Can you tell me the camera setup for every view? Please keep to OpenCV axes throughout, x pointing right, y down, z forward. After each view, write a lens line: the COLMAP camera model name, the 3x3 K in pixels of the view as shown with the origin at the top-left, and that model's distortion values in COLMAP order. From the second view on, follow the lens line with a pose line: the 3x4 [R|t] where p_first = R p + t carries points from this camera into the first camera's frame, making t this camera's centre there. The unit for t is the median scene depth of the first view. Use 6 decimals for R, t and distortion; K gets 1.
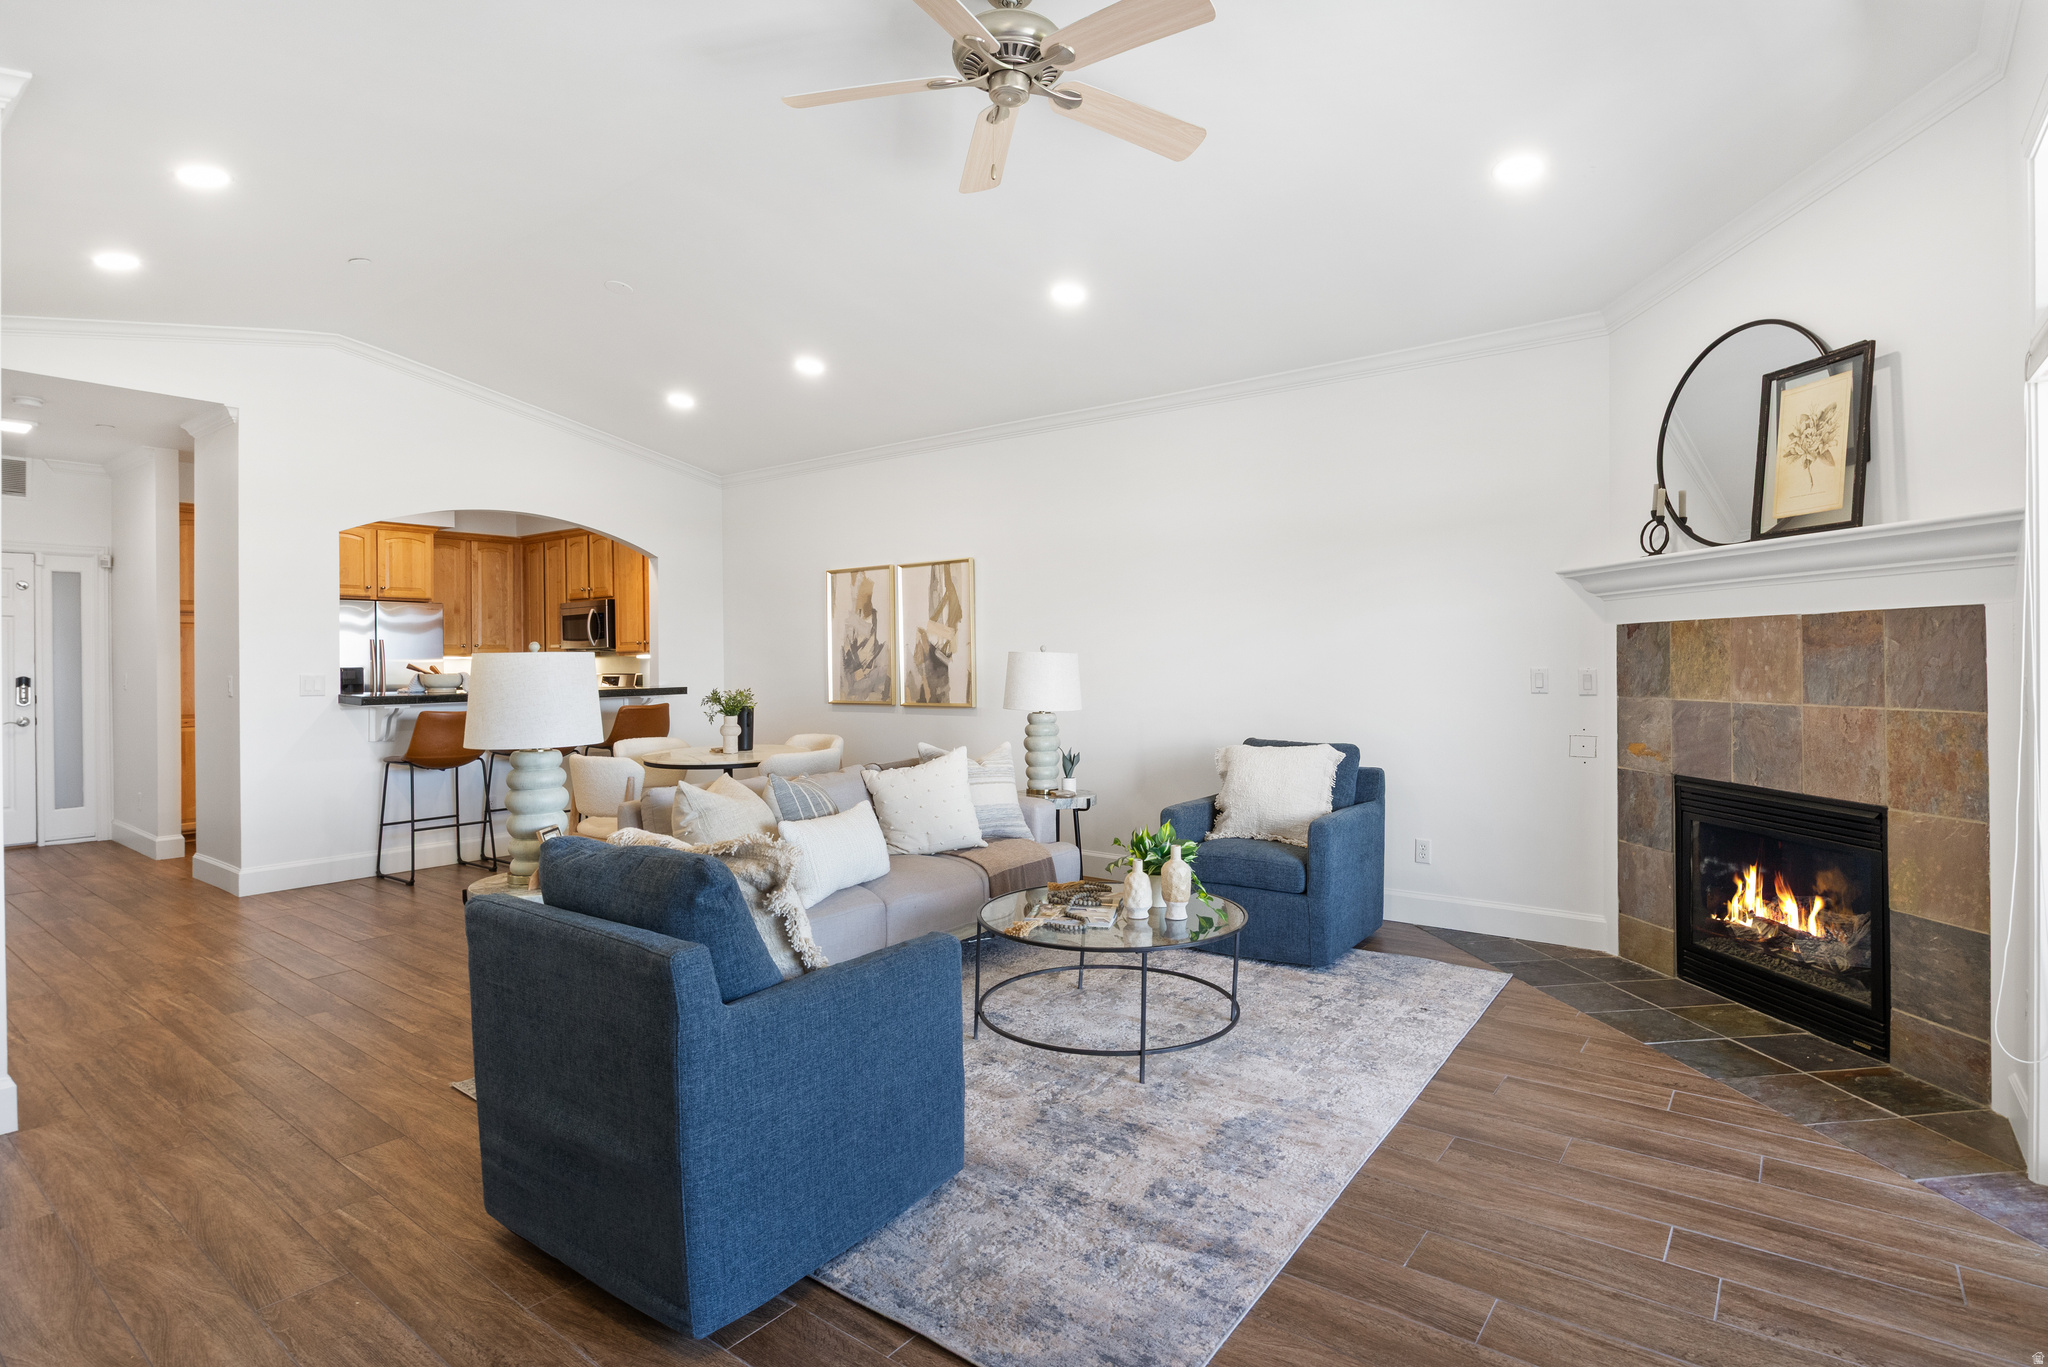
lens RADIAL K [[1025.8, 0, 1027.4], [0, 1025.8, 660.6], [0, 0, 1]] dist [-0.008111, 0.000036]
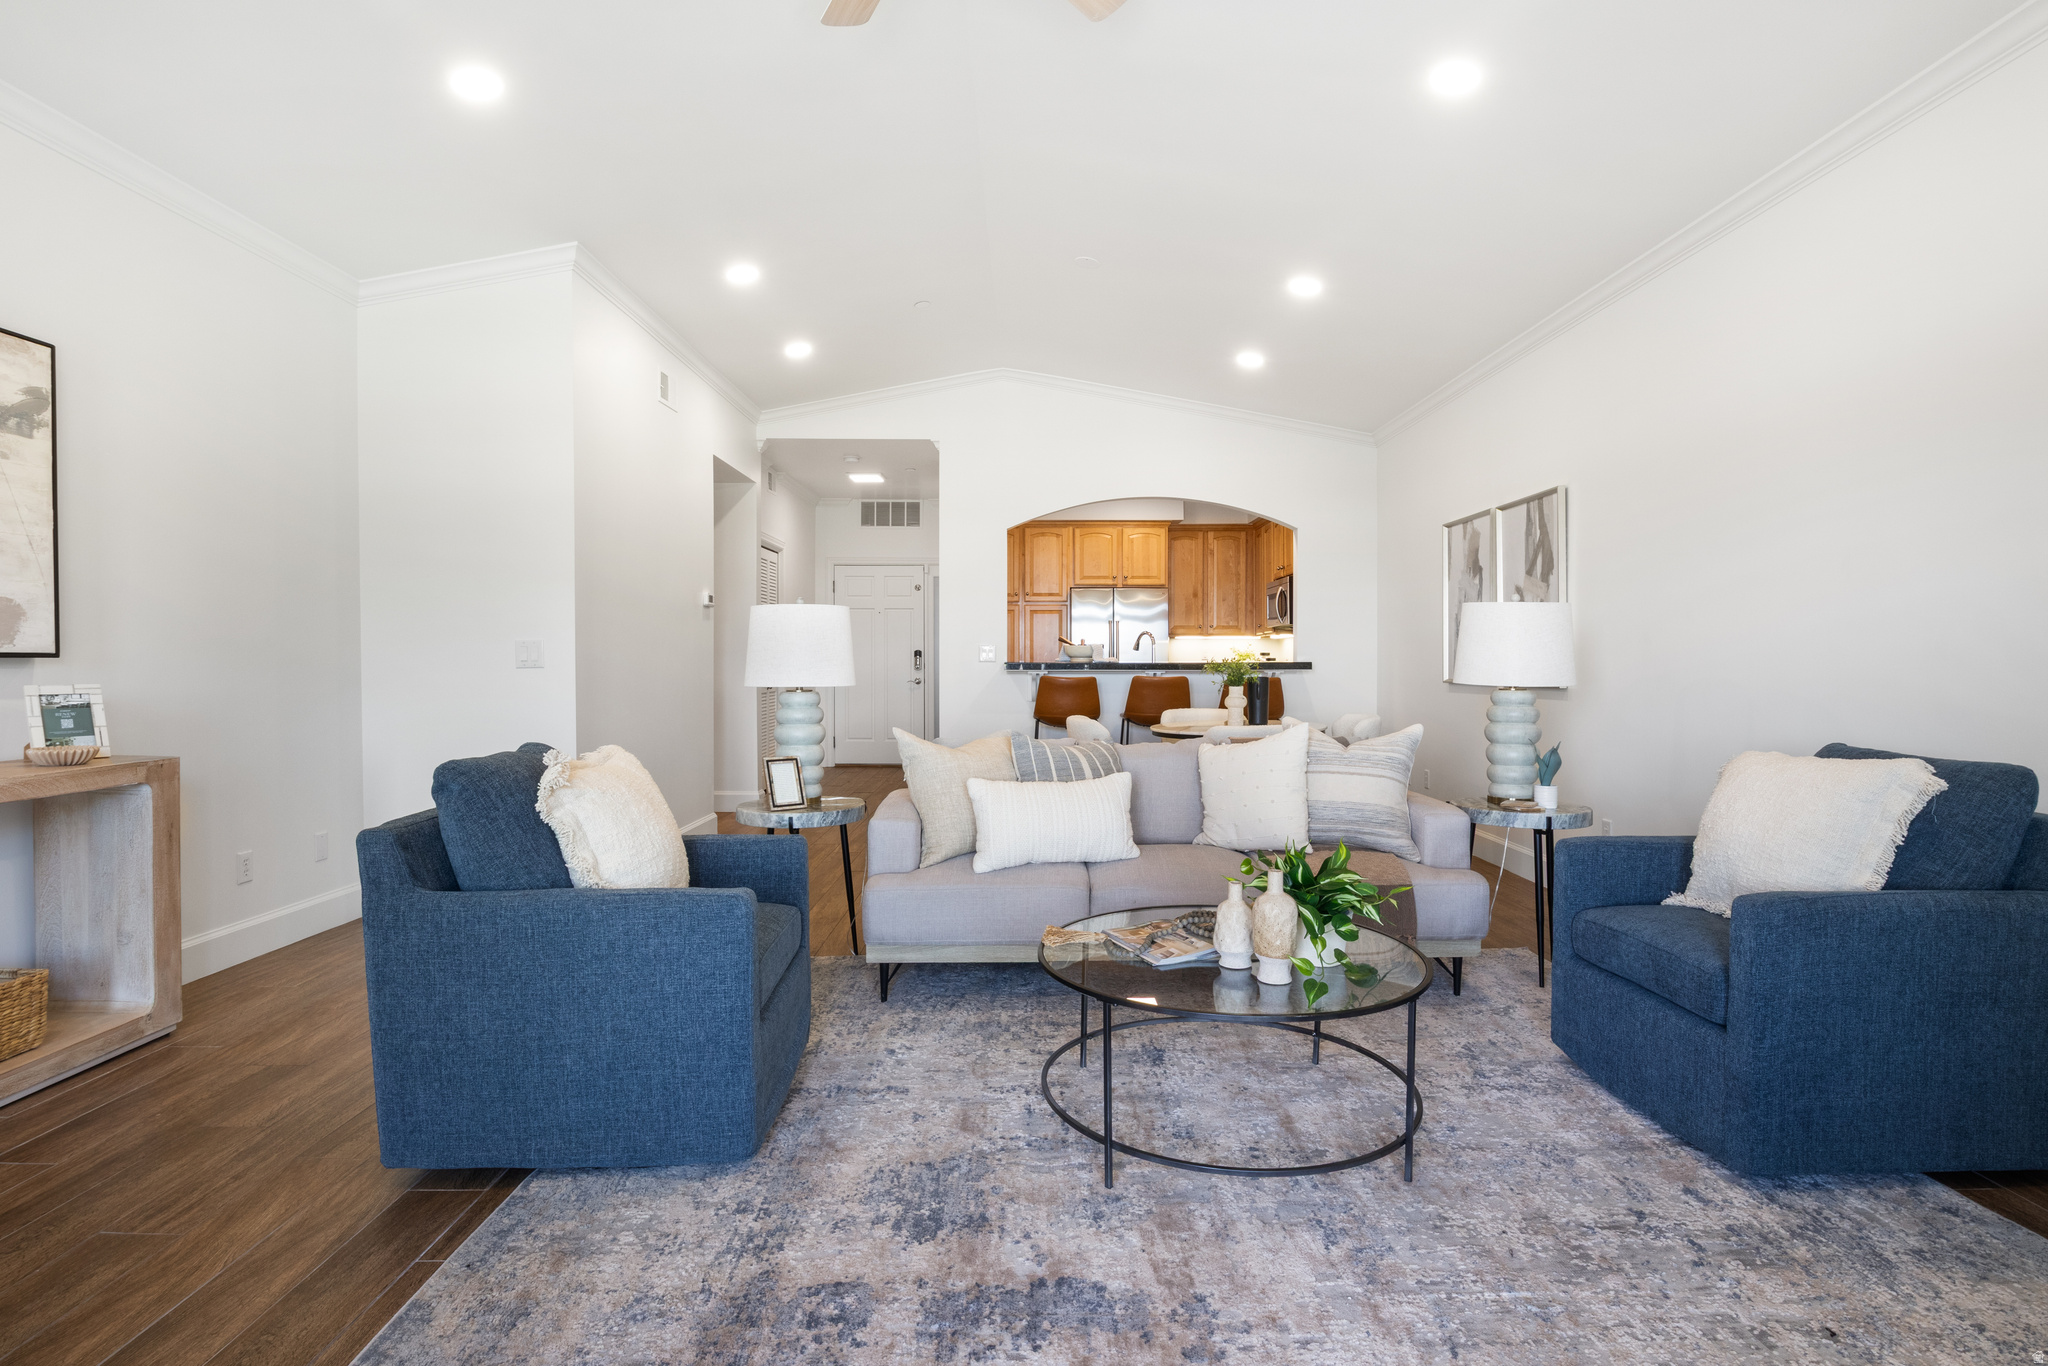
lens RADIAL K [[1021.2, 0, 1032.0], [0, 1021.2, 669.9], [0, 0, 1]] dist [-0.006515, -0.000553]
pose [[0.612123, 0.014864, -0.790623, 0.312457], [-0.004277, 0.999871, 0.015486, 0.023860], [0.790751, -0.006097, 0.612108, 0.265890]]
